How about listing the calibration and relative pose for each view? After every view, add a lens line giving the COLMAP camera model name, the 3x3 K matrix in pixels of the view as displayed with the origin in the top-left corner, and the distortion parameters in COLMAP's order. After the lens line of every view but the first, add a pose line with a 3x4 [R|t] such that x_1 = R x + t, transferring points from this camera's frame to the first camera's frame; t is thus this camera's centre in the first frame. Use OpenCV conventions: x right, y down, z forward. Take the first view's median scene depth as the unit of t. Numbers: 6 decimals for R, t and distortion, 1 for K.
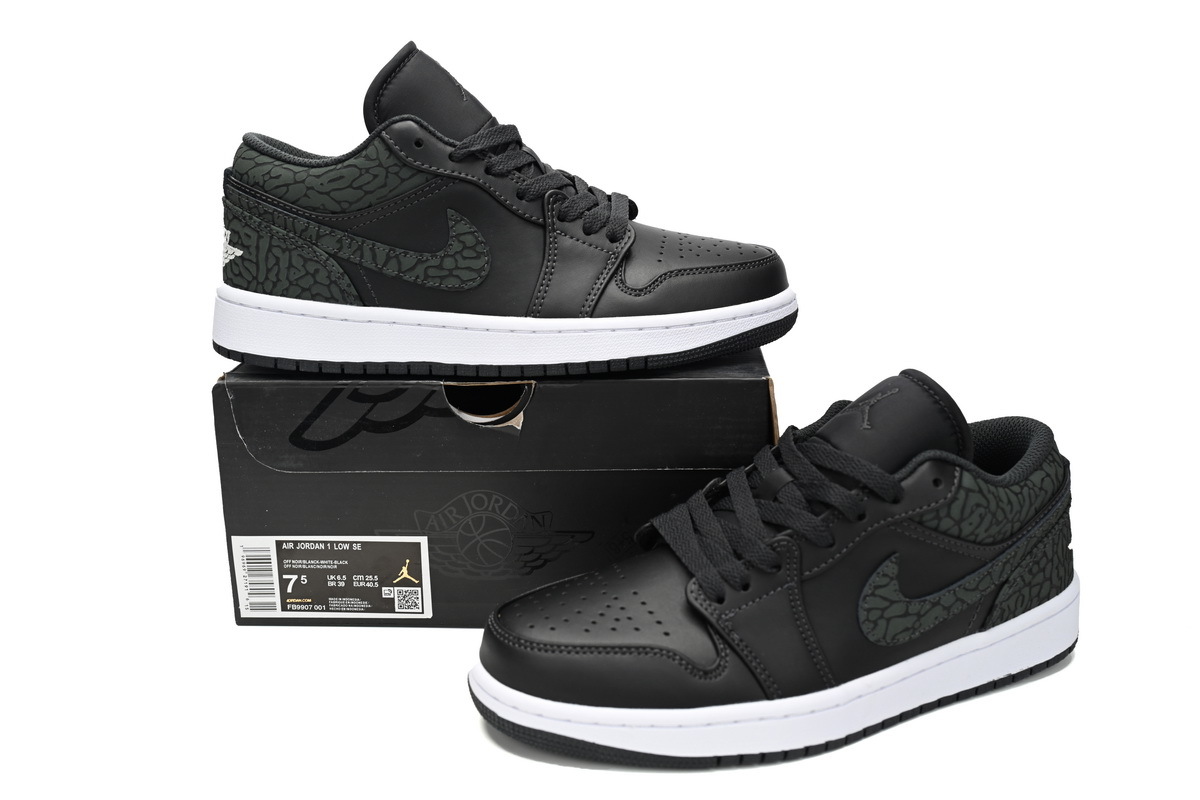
lens RADIAL K [[1219.9, 0, 603.3], [0, 1219.9, 402.8], [0, 0, 1]] dist [0.007489, 0.000000]
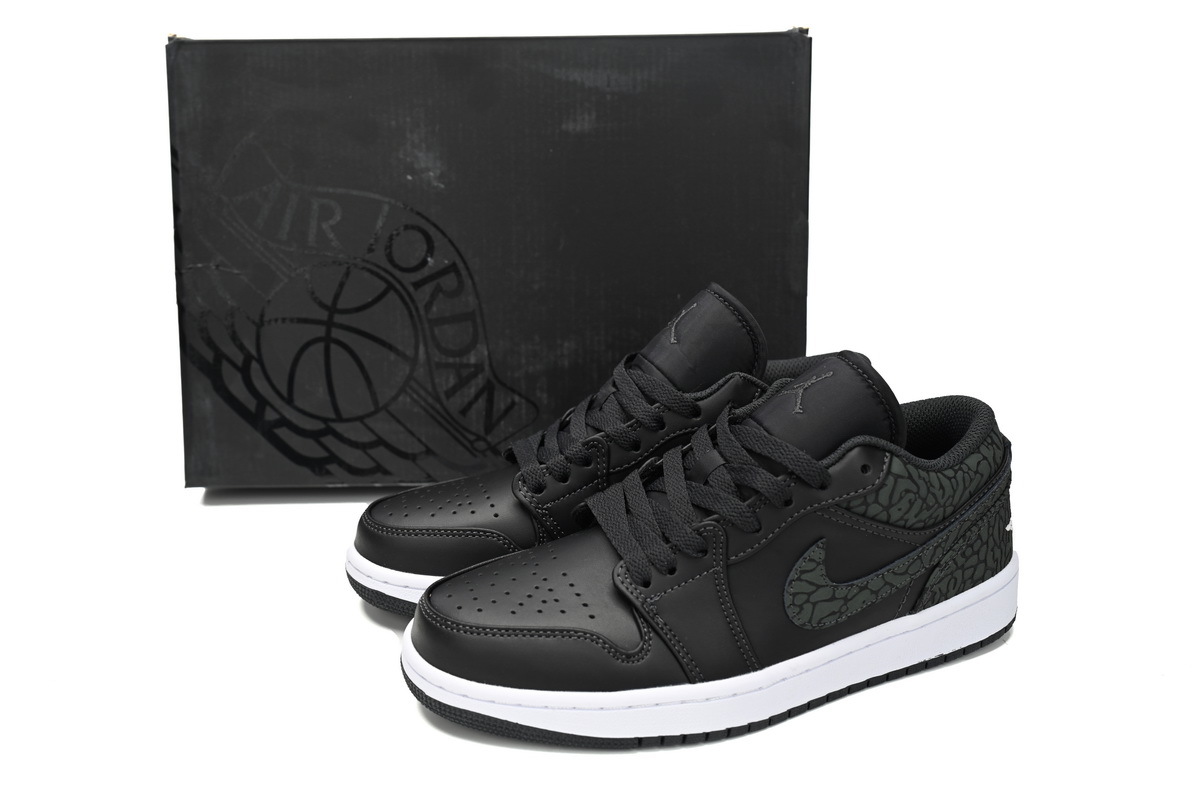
lens RADIAL K [[1219.9, 0, 596.8], [0, 1219.9, 398.5], [0, 0, 1]] dist [0.007489, 0.000000]
pose [[0.999635, 0.007041, -0.026075, 0.078545], [-0.005491, 0.998240, 0.059042, -0.049331], [0.026445, -0.058878, 0.997915, 0.001044]]
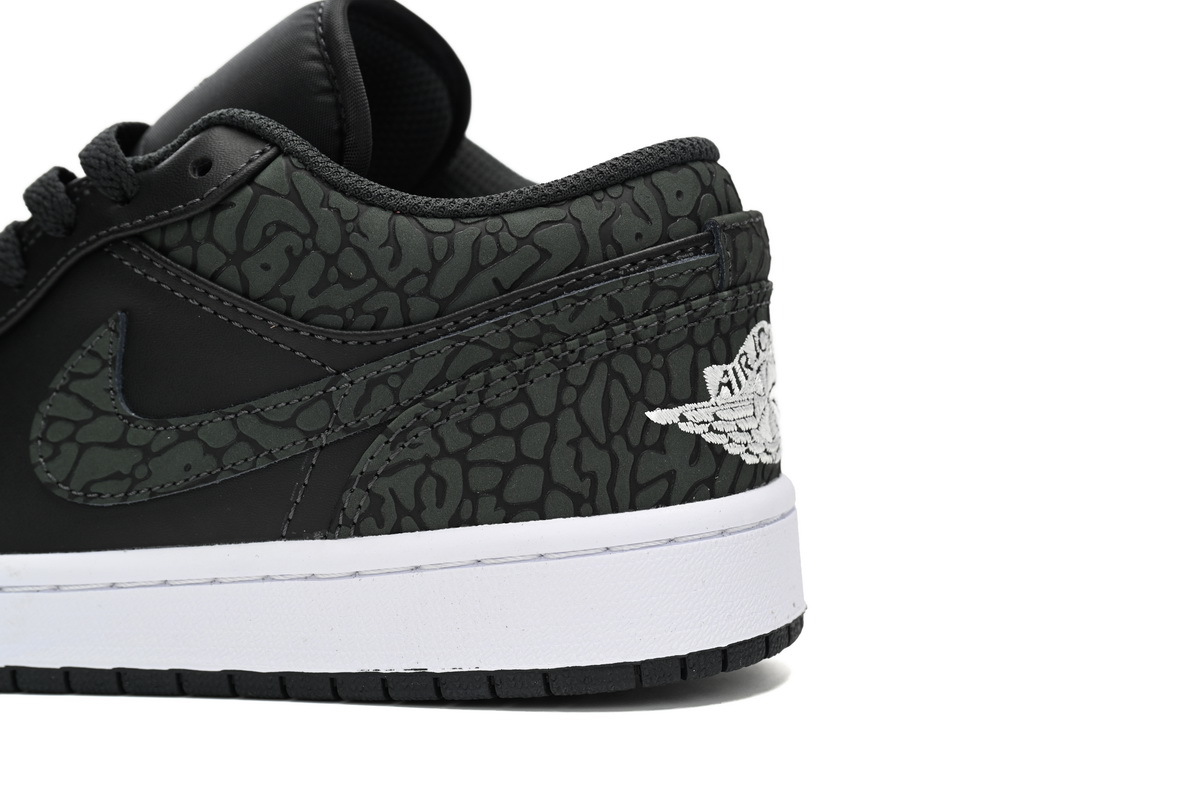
lens RADIAL K [[2051.2, 0, 599.0], [0, 2051.2, 400.5], [0, 0, 1]] dist [-0.030042, 0.000000]
pose [[0.784814, 0.079561, -0.614604, 0.871757], [-0.165357, 0.982655, -0.083946, 0.191866], [0.597264, 0.167511, 0.784357, 0.487341]]
